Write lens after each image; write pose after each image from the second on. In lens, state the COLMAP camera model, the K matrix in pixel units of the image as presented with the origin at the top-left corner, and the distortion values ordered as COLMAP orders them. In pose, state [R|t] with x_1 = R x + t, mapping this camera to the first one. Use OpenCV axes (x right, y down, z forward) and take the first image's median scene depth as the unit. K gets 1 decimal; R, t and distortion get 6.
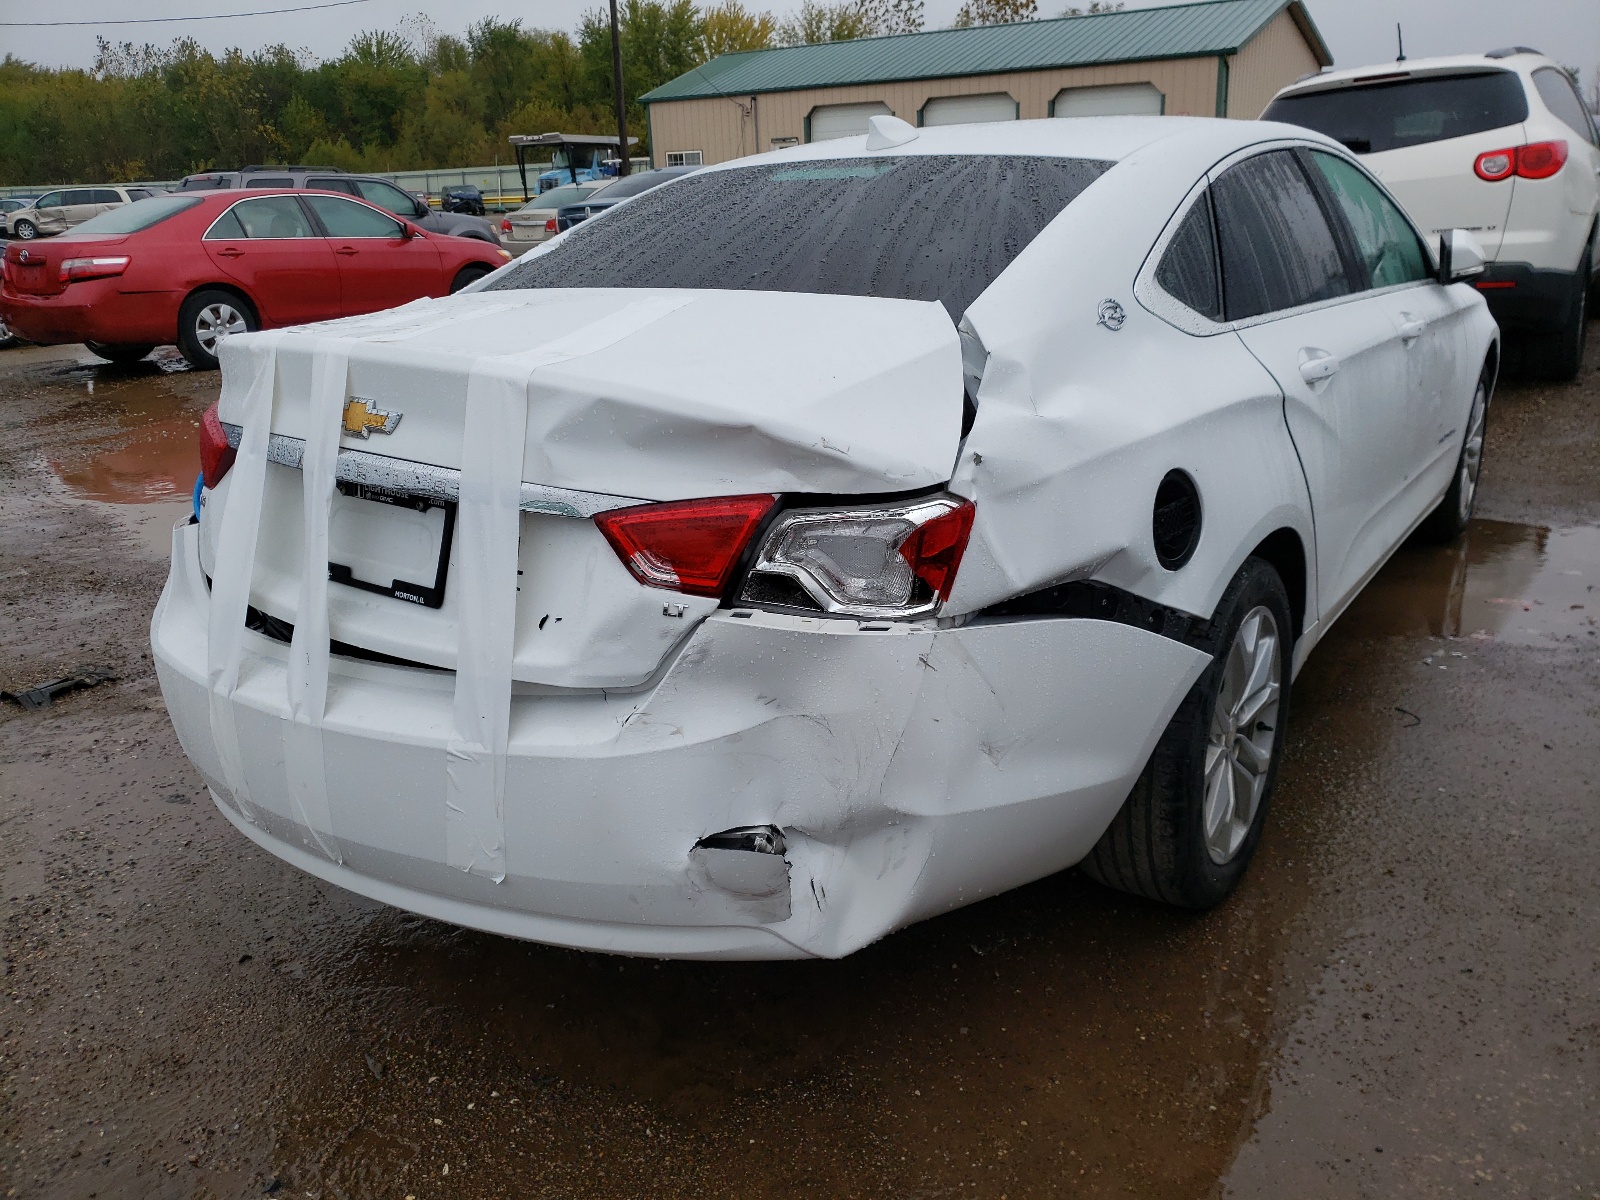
lens RADIAL K [[1218.7, 0, 664.4], [0, 1218.7, 572.3], [0, 0, 1]] dist [0.110304, -0.129690]
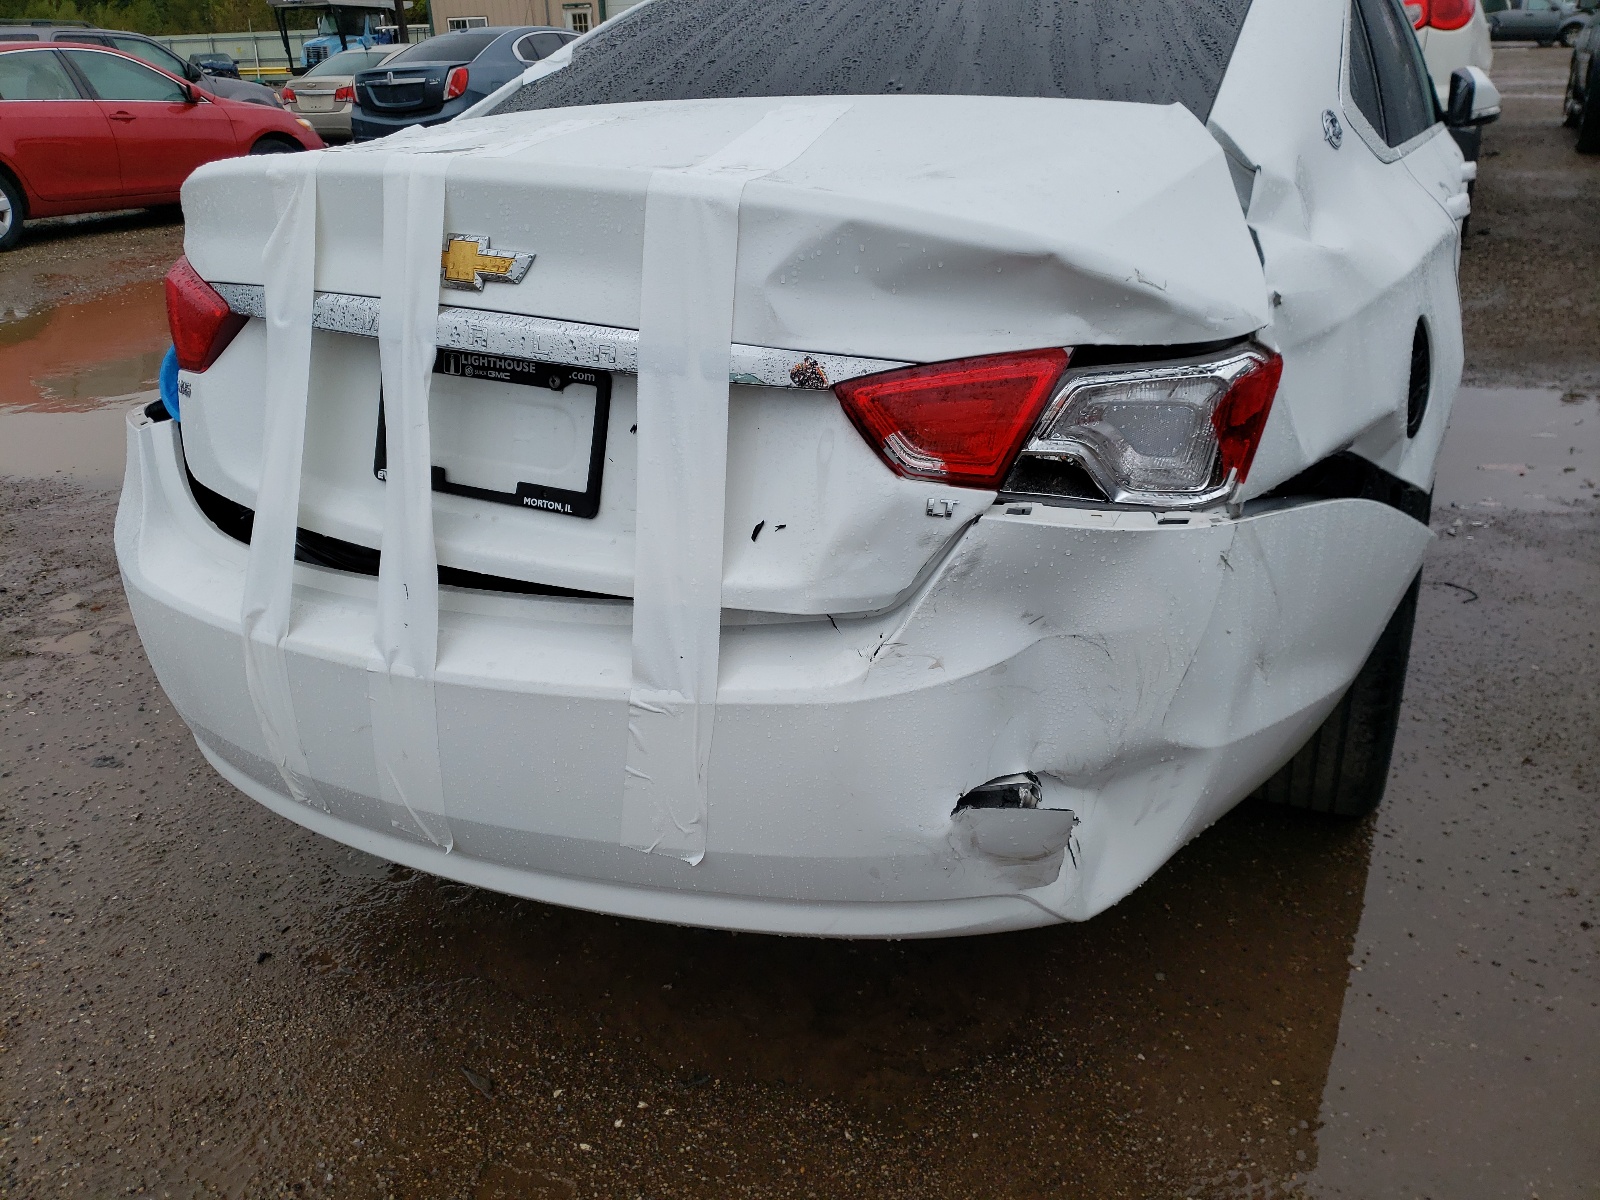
lens RADIAL K [[1352.1, 0, 800.0], [0, 1352.1, 600.0], [0, 0, 1]] dist [0.087638, -0.095000]
pose [[0.990247, -0.048358, 0.130662, -0.167738], [0.035356, 0.994353, 0.100057, 0.000366], [-0.134763, -0.094461, 0.986365, 0.149517]]
